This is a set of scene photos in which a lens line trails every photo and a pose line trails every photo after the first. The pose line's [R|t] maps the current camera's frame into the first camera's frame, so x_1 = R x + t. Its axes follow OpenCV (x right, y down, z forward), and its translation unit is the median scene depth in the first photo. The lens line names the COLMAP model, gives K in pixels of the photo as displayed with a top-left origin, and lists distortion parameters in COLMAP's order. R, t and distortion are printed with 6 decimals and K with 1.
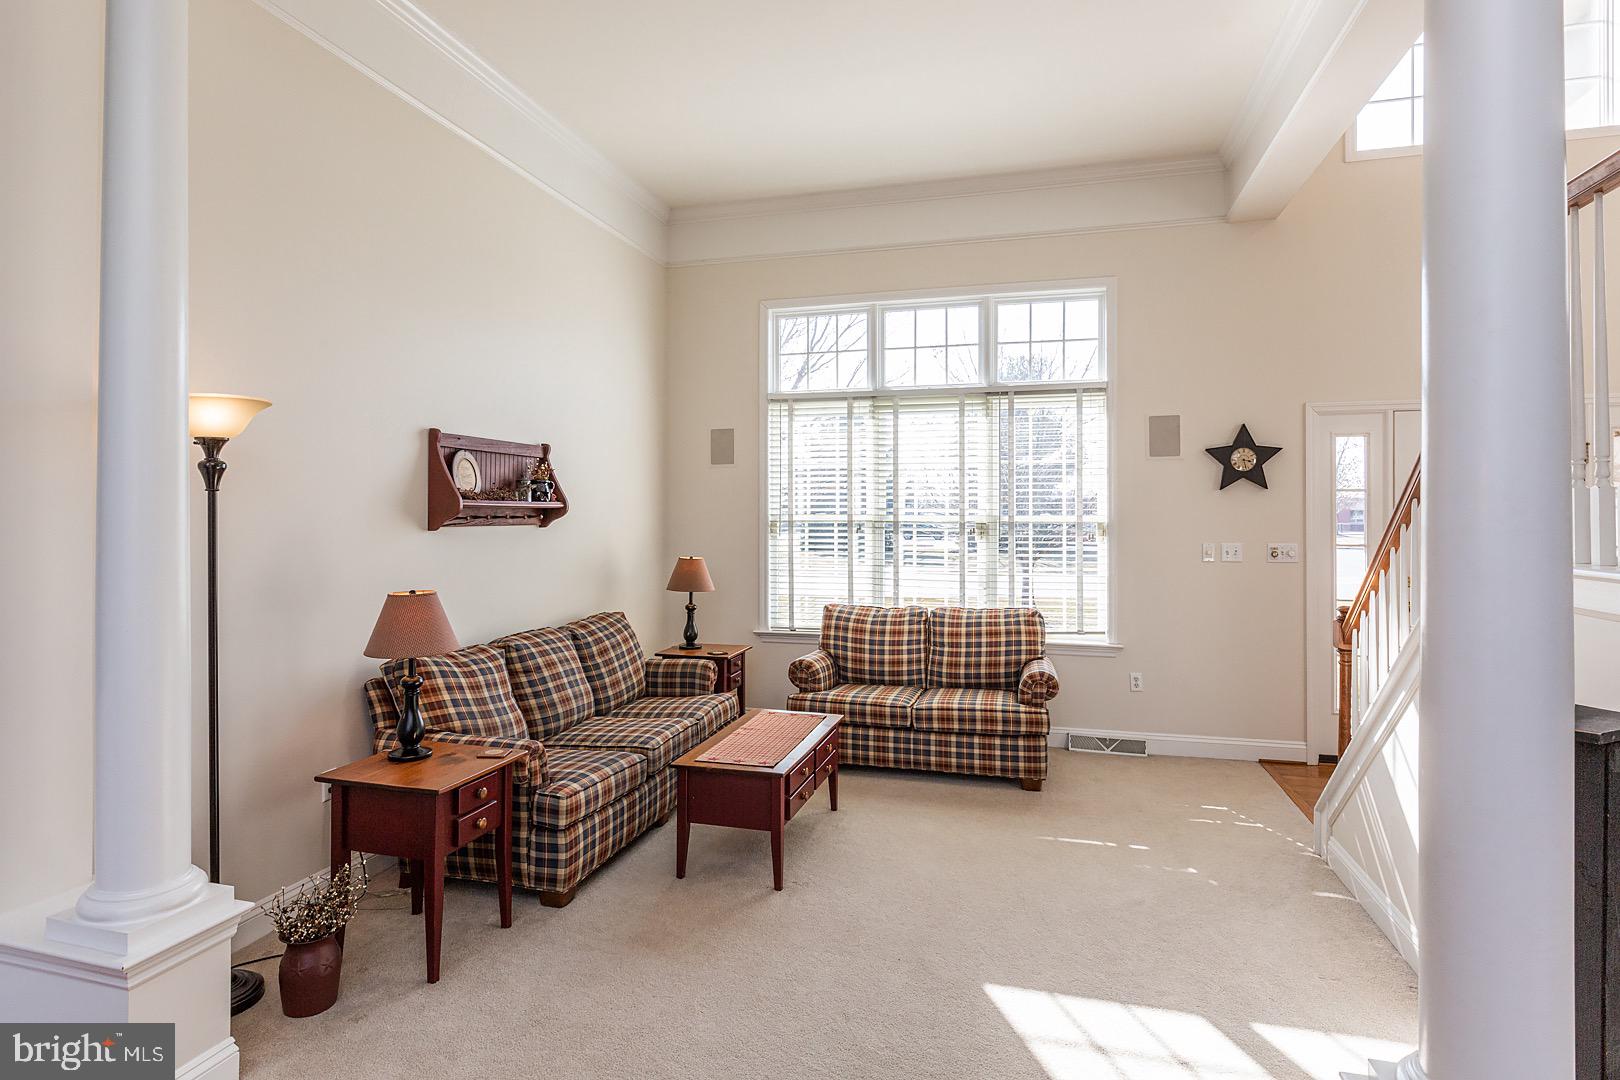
lens RADIAL K [[870.4, 0, 802.2], [0, 870.4, 508.8], [0, 0, 1]] dist [-0.006236, 0.001324]
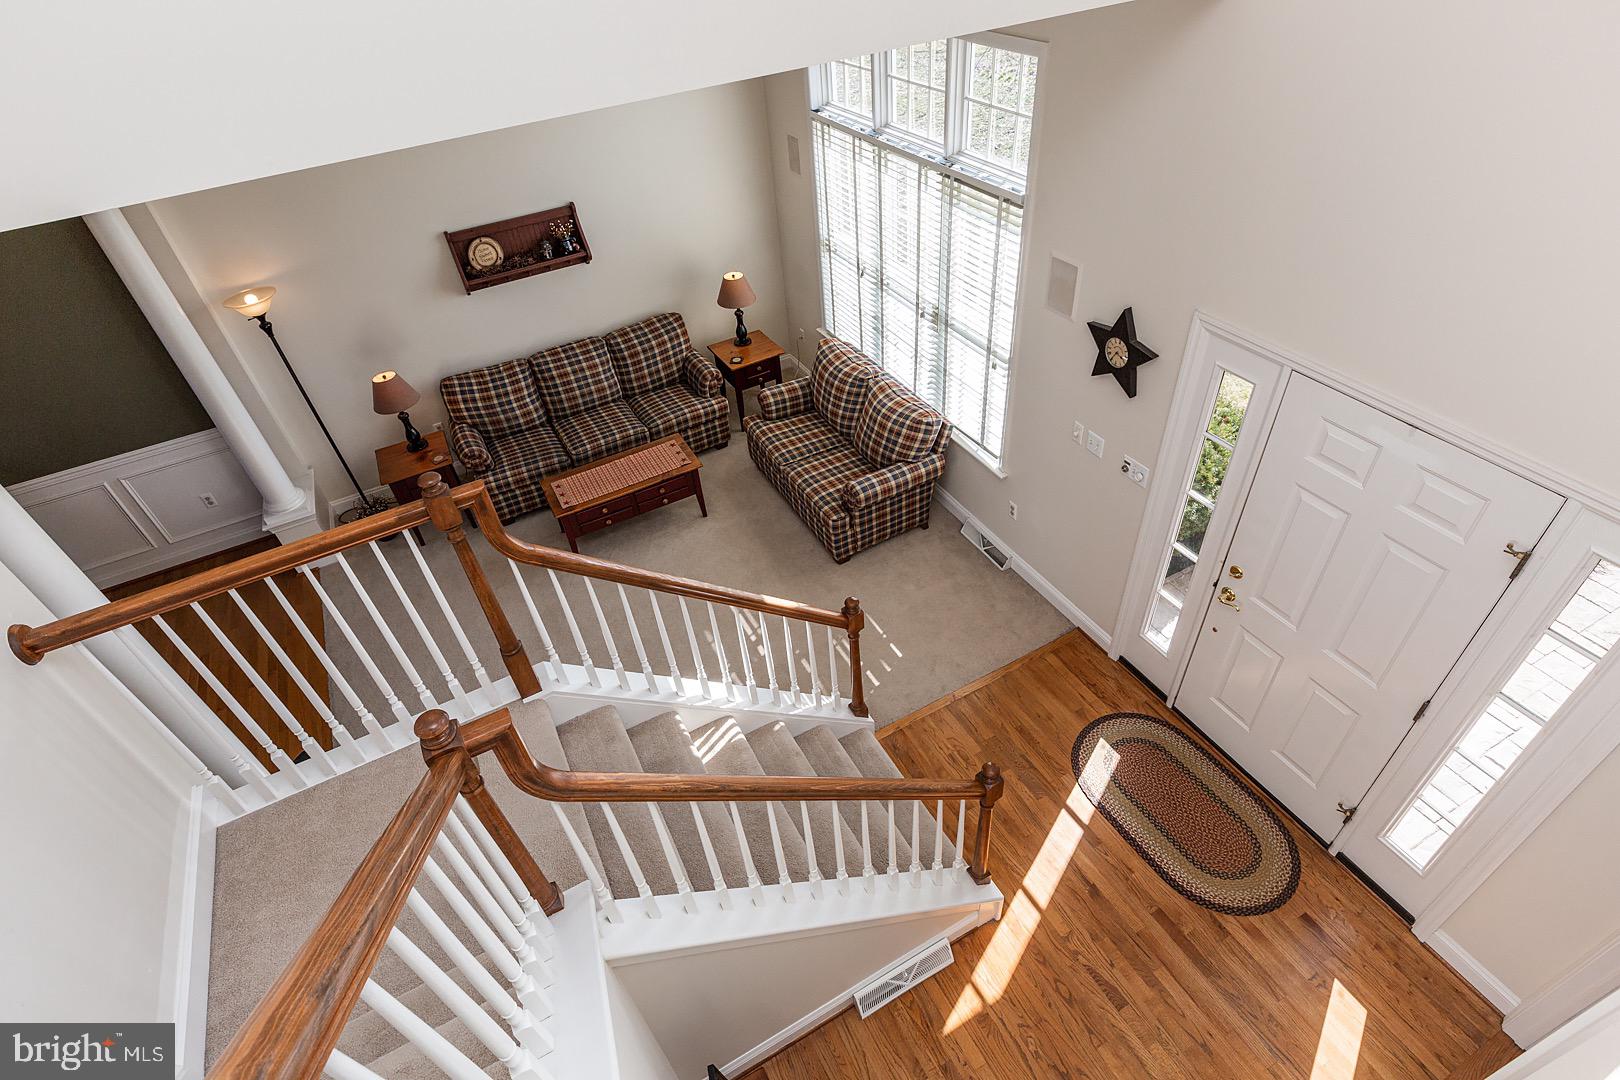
lens RADIAL K [[789.7, 0, 809.2], [0, 789.7, 542.1], [0, 0, 1]] dist [-0.020610, -0.000393]
pose [[0.692666, 0.438038, -0.573006, 0.813070], [0.077556, 0.744612, 0.662976, -0.425285], [0.717076, -0.503662, 0.481795, 0.397060]]
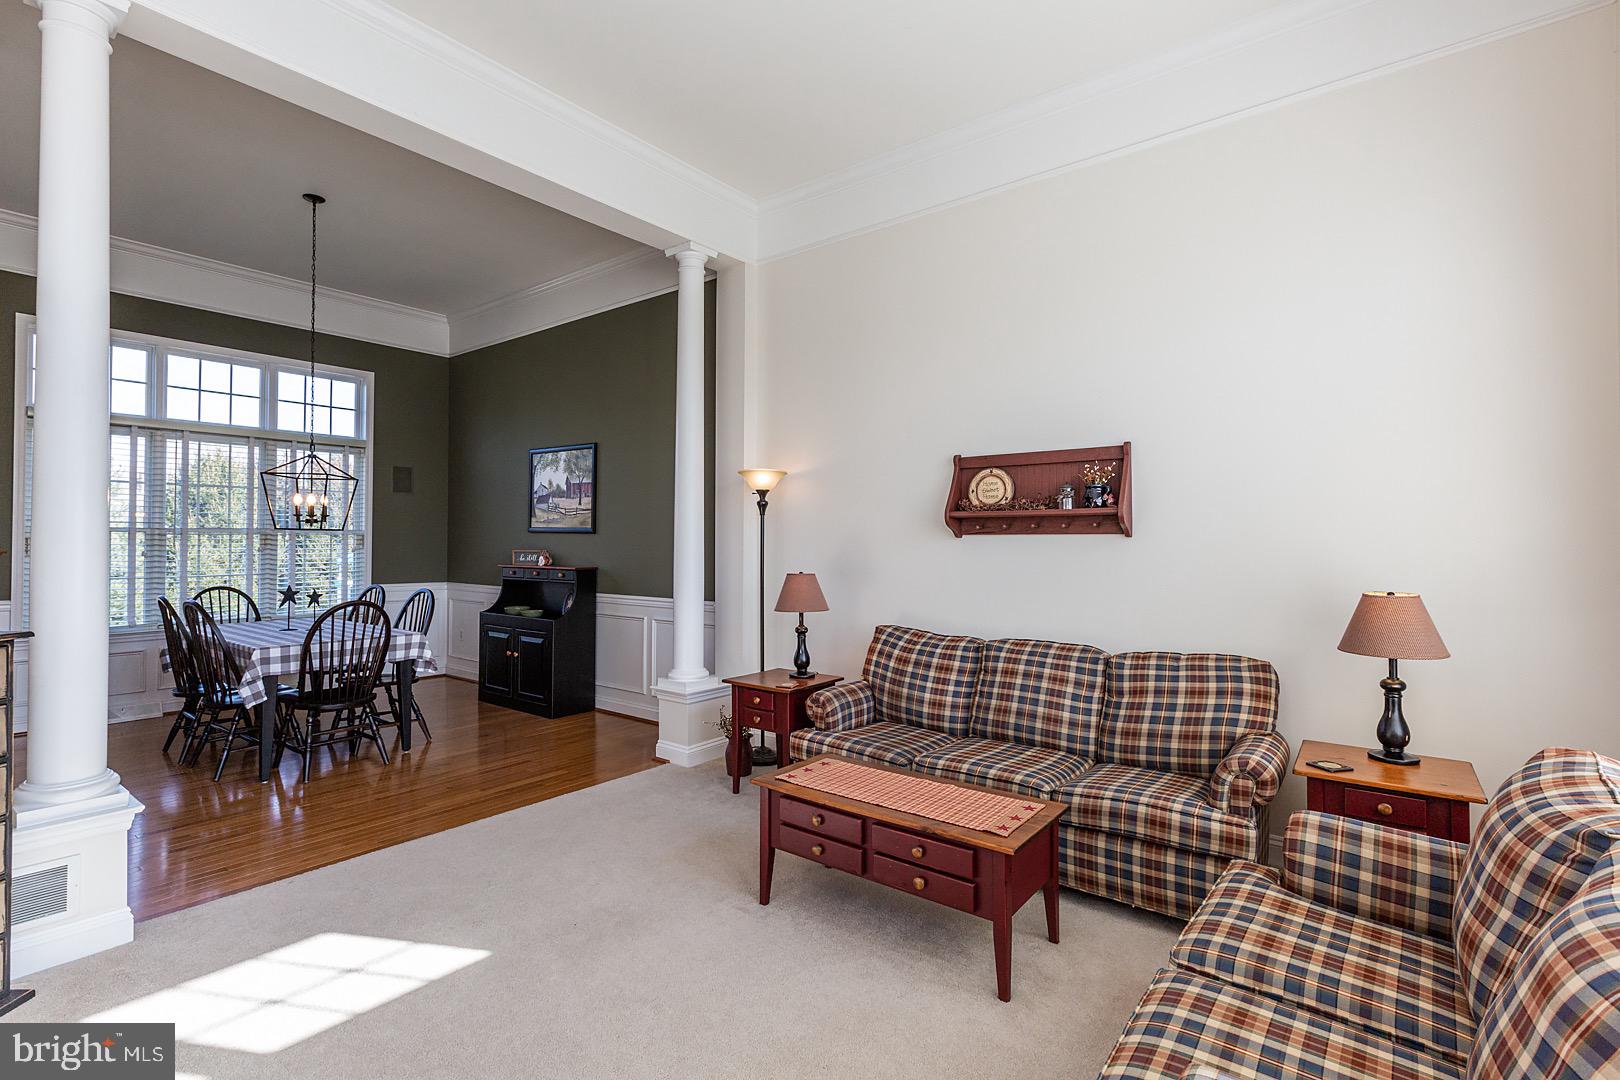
lens RADIAL K [[751.0, 0, 807.3], [0, 751.0, 537.9], [0, 0, 1]] dist [-0.000027, 0.000092]
pose [[-0.375965, -0.007449, -0.926604, 0.494431], [0.002796, 0.999954, -0.009173, 0.026745], [0.926630, -0.006039, -0.375927, 0.923866]]
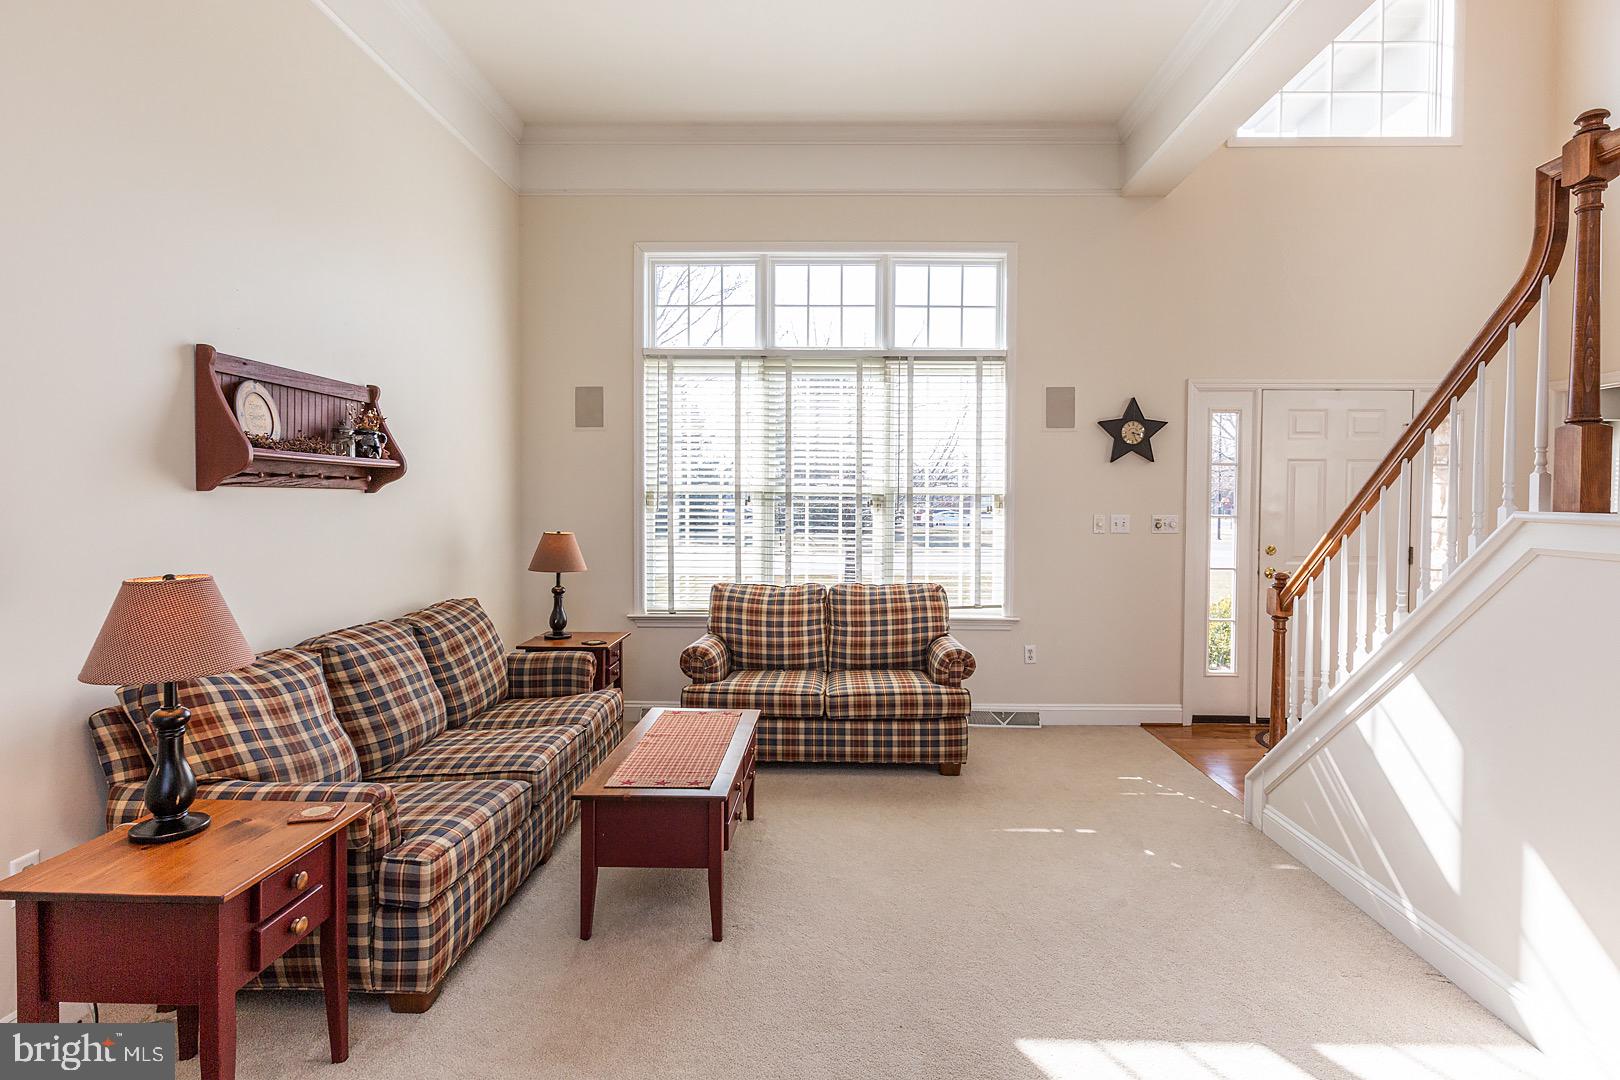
lens RADIAL K [[797.5, 0, 828.4], [0, 797.5, 522.7], [0, 0, 1]] dist [-0.004566, 0.001063]
pose [[0.966083, -0.002464, 0.258220, -0.080528], [-0.006283, 0.999434, 0.033044, 0.020618], [-0.258155, -0.033545, 0.965521, 0.192333]]
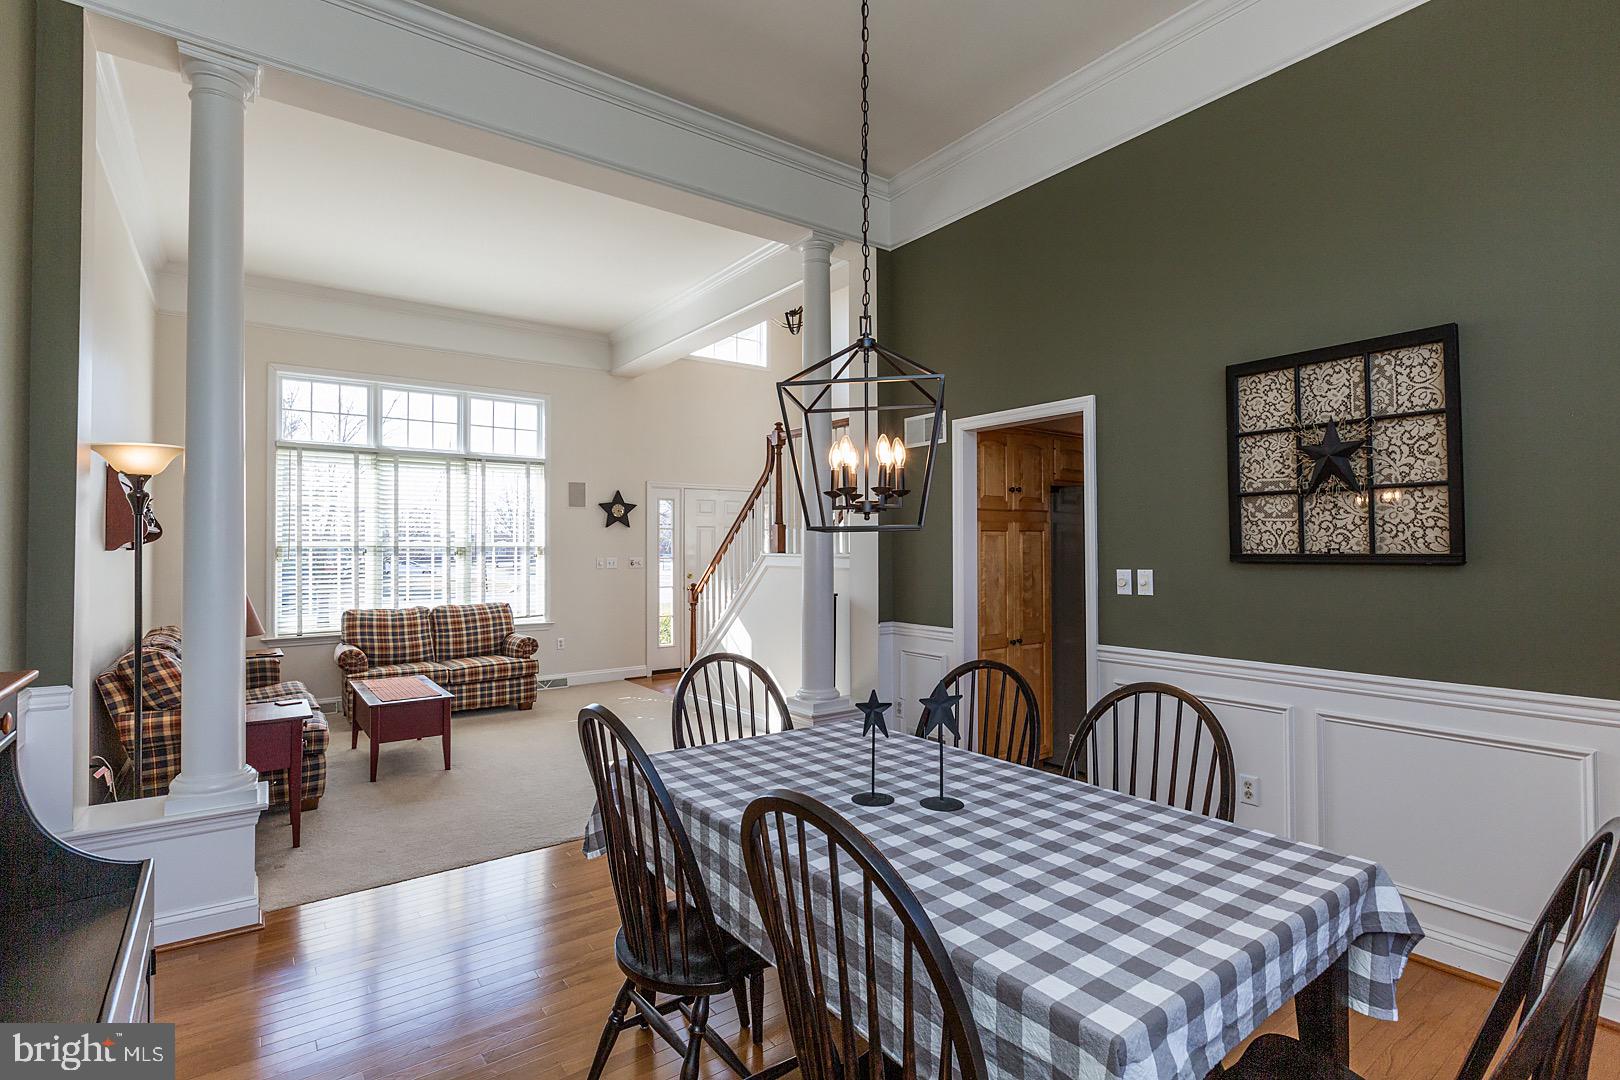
lens RADIAL K [[797.5, 0, 826.1], [0, 797.5, 532.3], [0, 0, 1]] dist [-0.004566, 0.001063]
pose [[0.596893, 0.012285, 0.802226, -0.557868], [-0.001047, 0.999894, -0.014533, 0.011215], [-0.802320, 0.007835, 0.596843, -0.318659]]
